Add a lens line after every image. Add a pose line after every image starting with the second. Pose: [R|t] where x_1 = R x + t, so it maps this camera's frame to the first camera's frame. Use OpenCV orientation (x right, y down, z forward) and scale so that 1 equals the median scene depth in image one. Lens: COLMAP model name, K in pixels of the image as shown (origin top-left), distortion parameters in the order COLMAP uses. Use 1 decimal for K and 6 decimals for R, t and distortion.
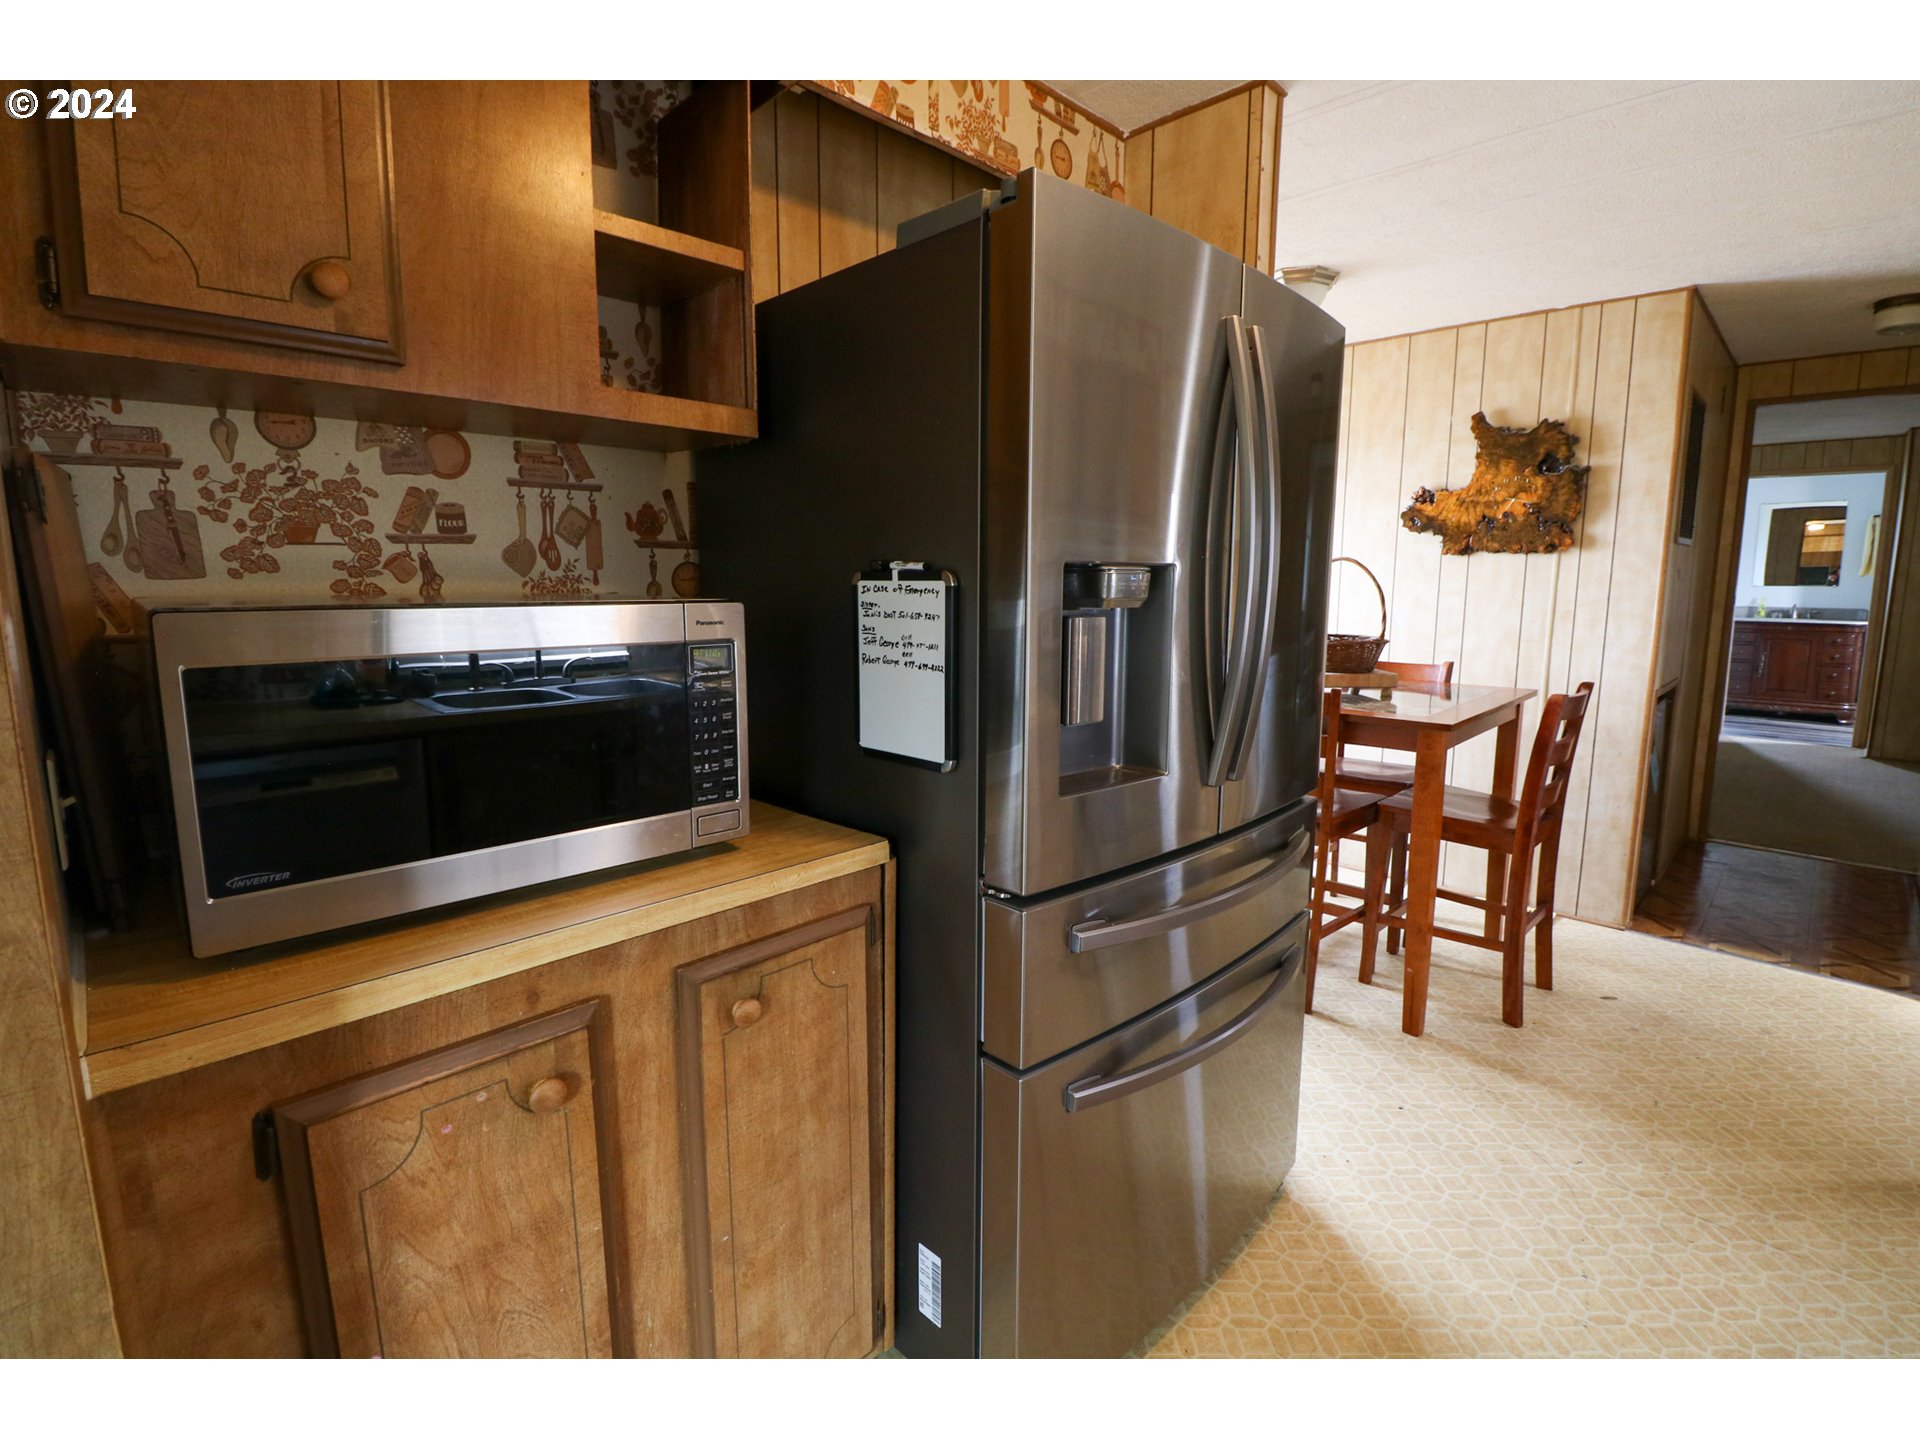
lens RADIAL K [[883.2, 0, 970.2], [0, 883.2, 704.3], [0, 0, 1]] dist [-0.001698, -0.012633]
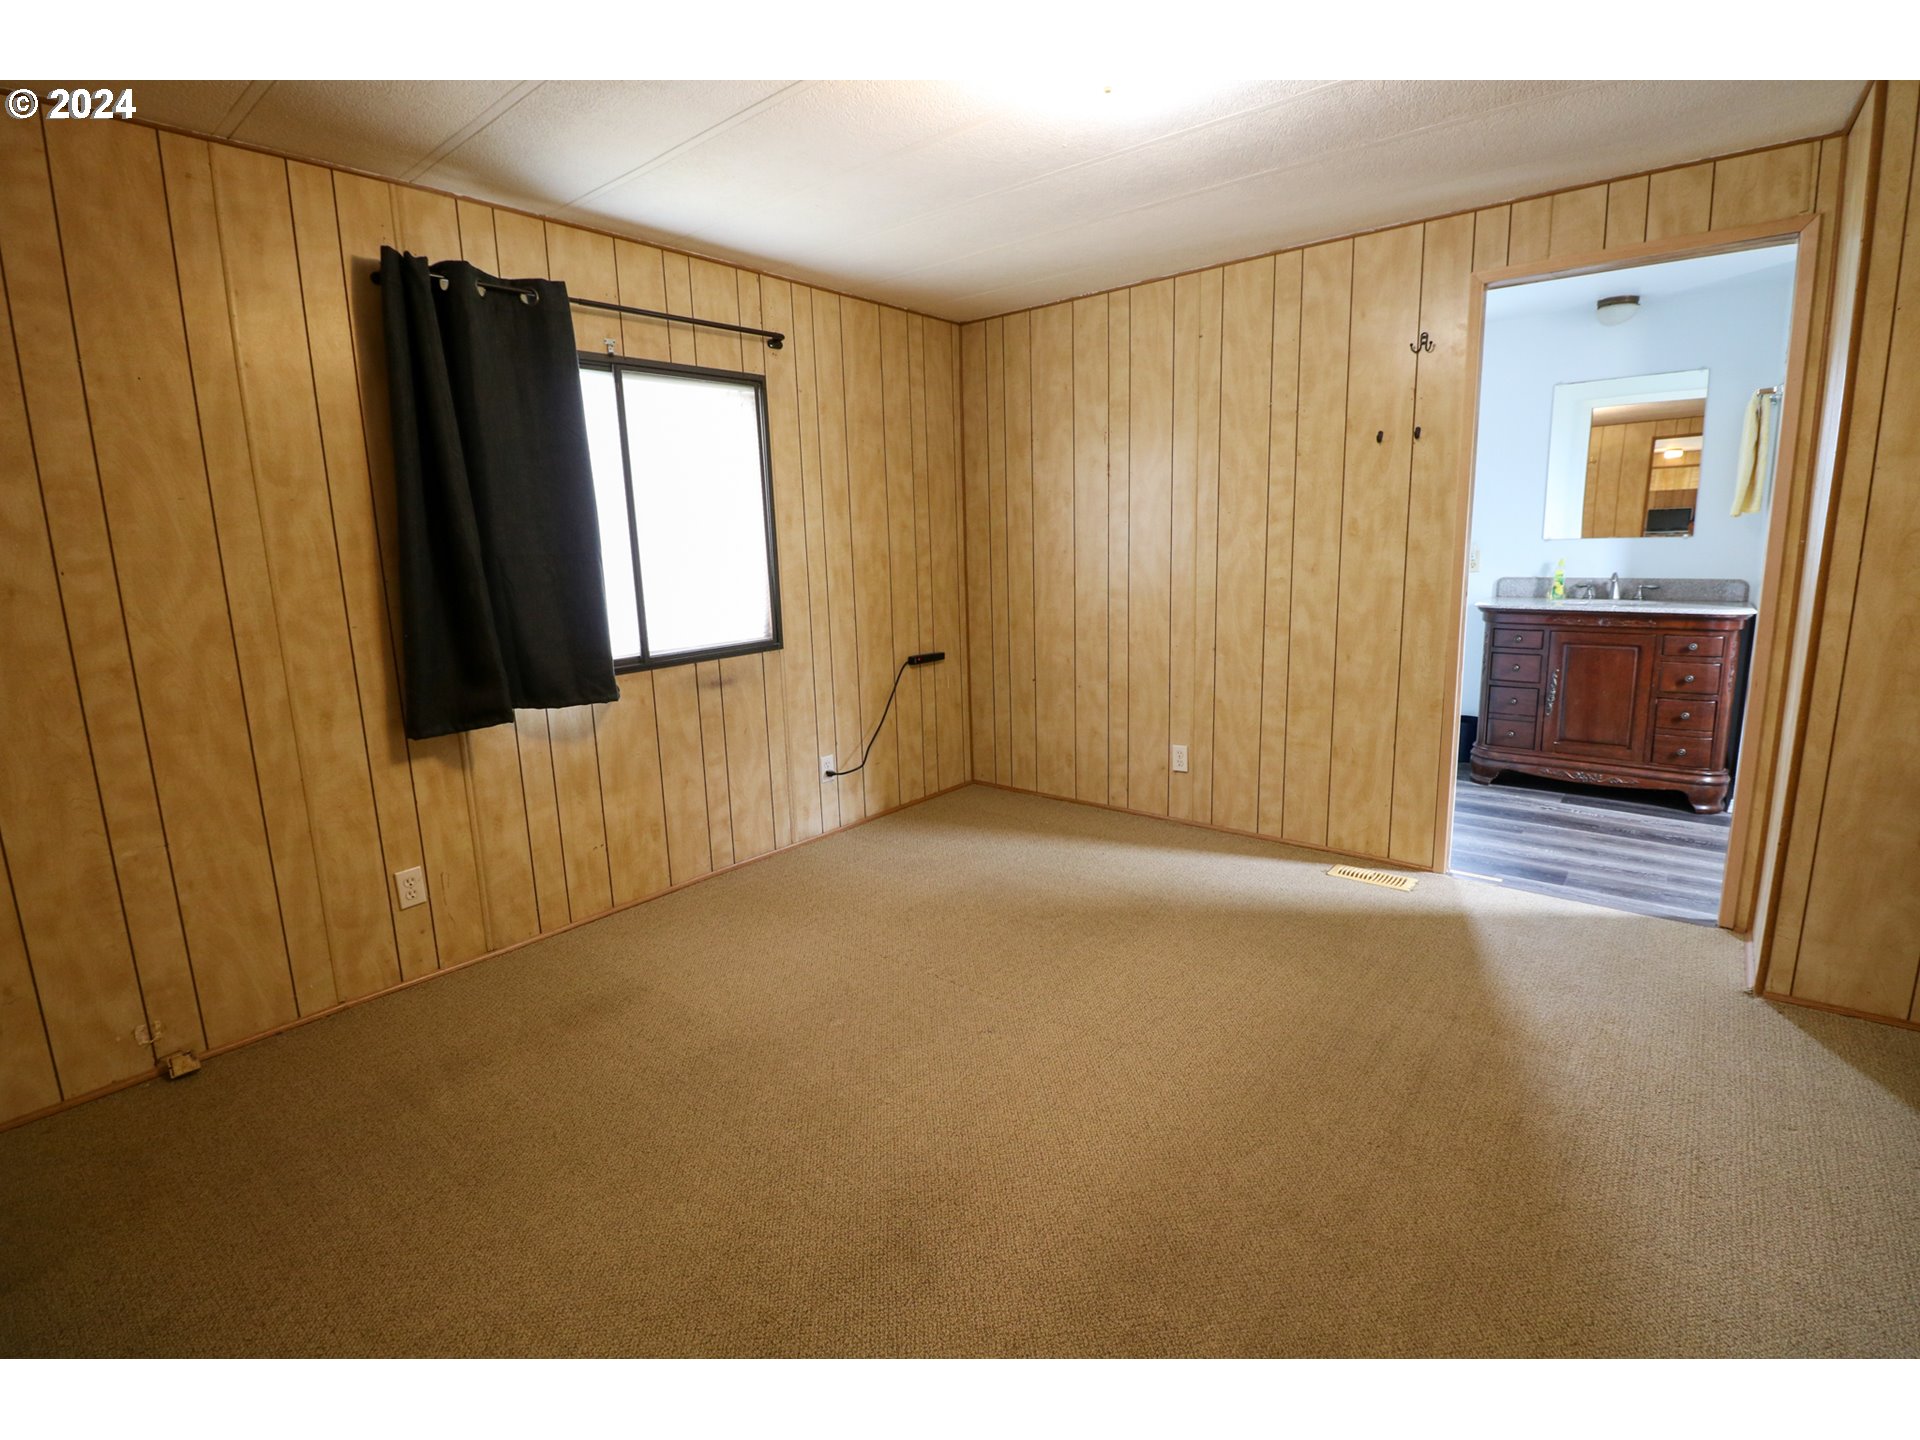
lens RADIAL K [[883.2, 0, 972.7], [0, 883.2, 699.9], [0, 0, 1]] dist [-0.001698, -0.012633]
pose [[0.995138, -0.039128, 0.090382, 0.988867], [0.036014, 0.998708, 0.035840, -0.139430], [-0.091668, -0.032410, 0.995262, 0.980990]]
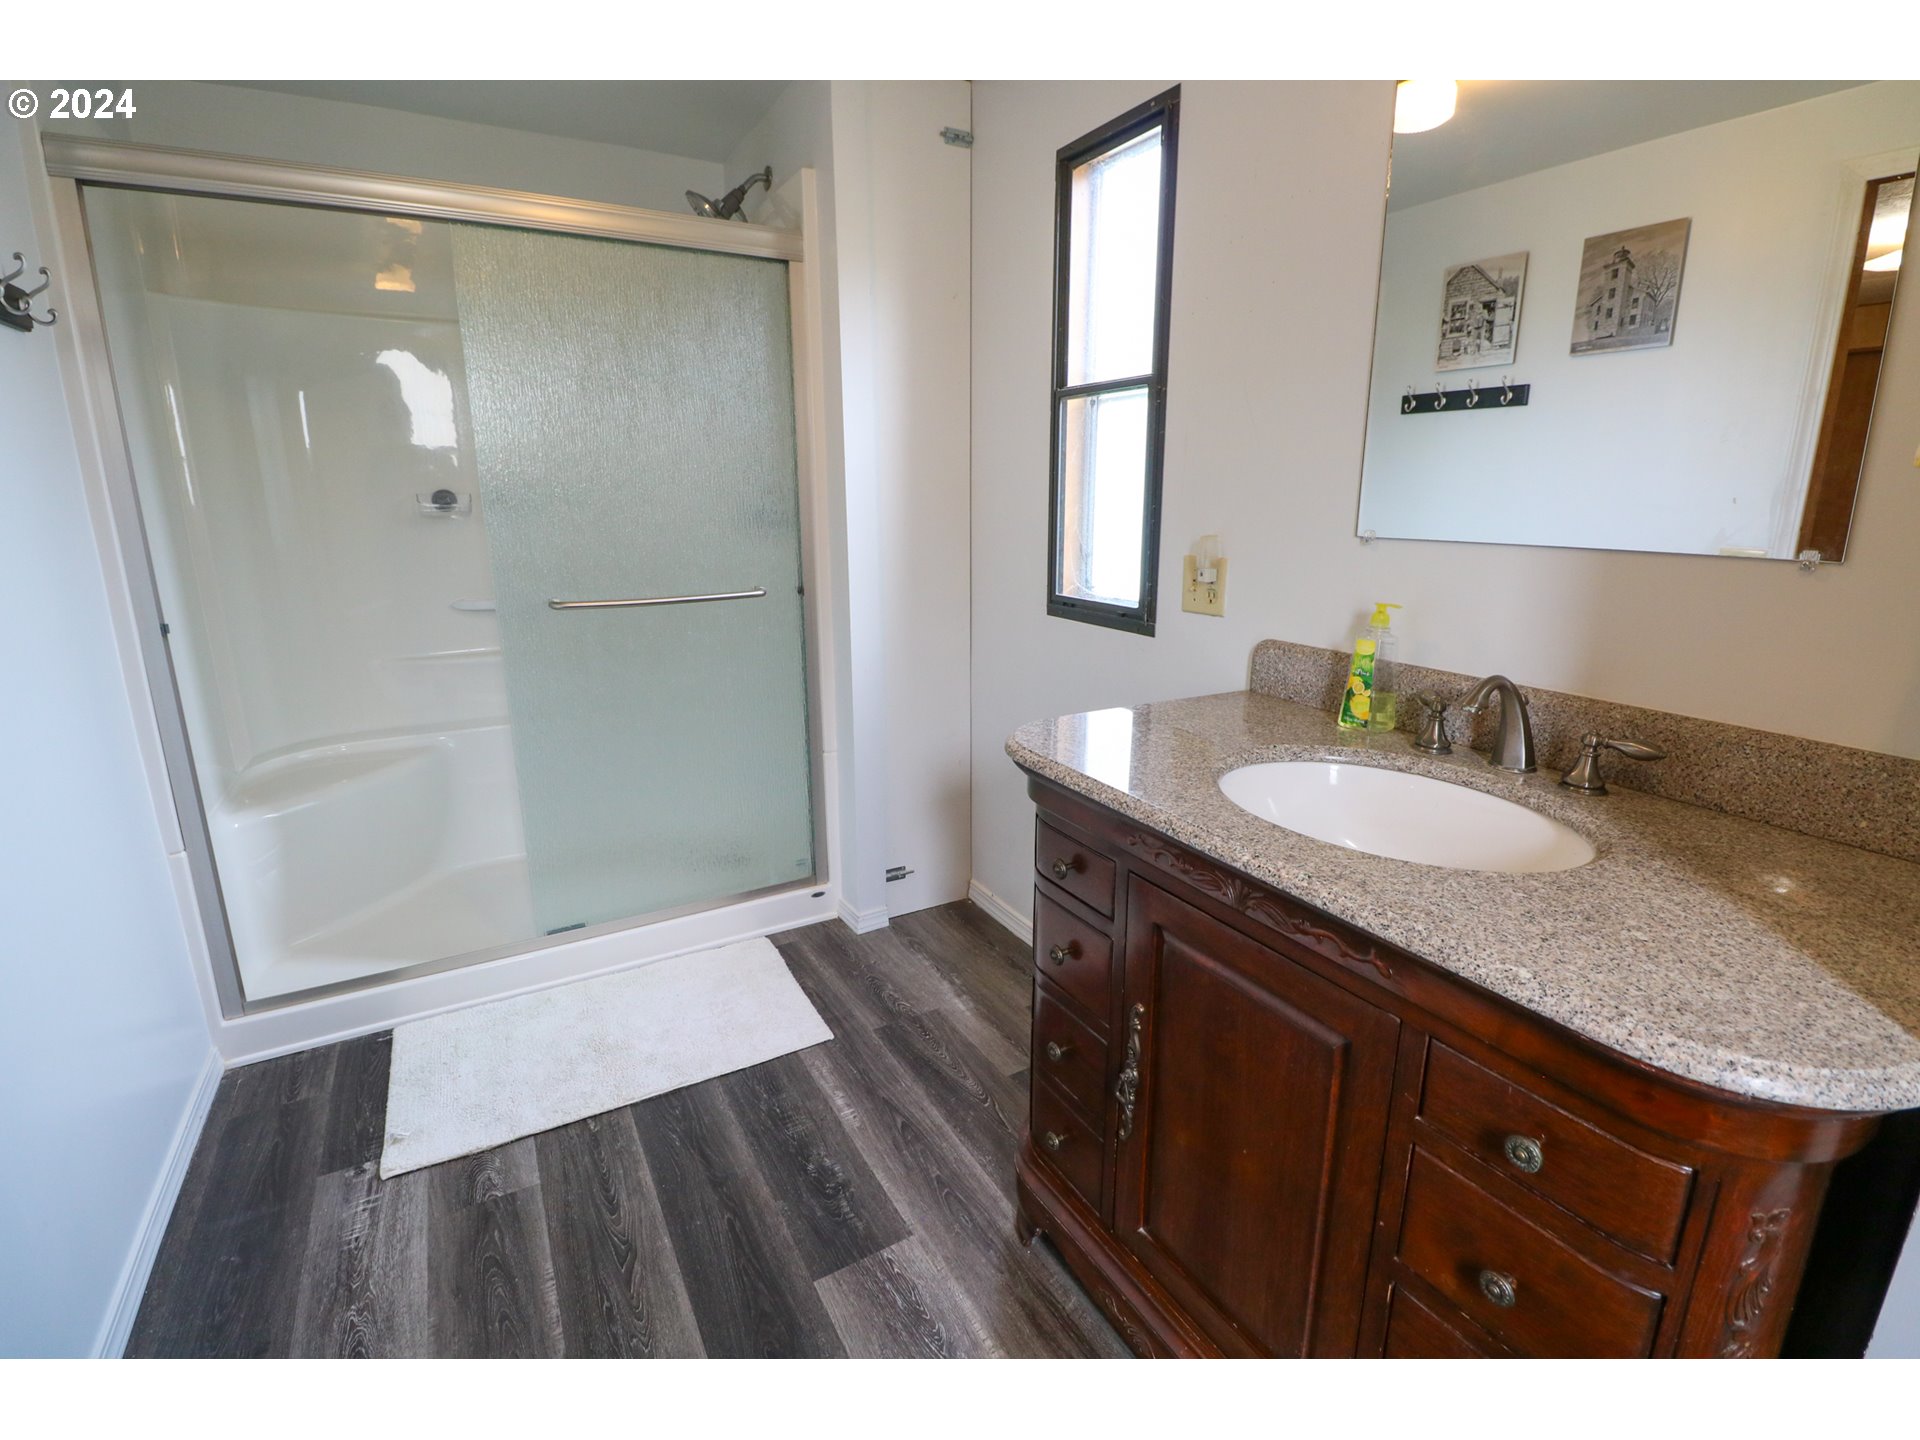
lens RADIAL K [[883.2, 0, 966.9], [0, 883.2, 705.2], [0, 0, 1]] dist [-0.001698, -0.012633]
pose [[0.963501, 0.066897, -0.259213, 1.358403], [-0.042330, 0.994164, 0.099229, -0.186228], [0.264339, -0.084635, 0.960709, 1.296642]]
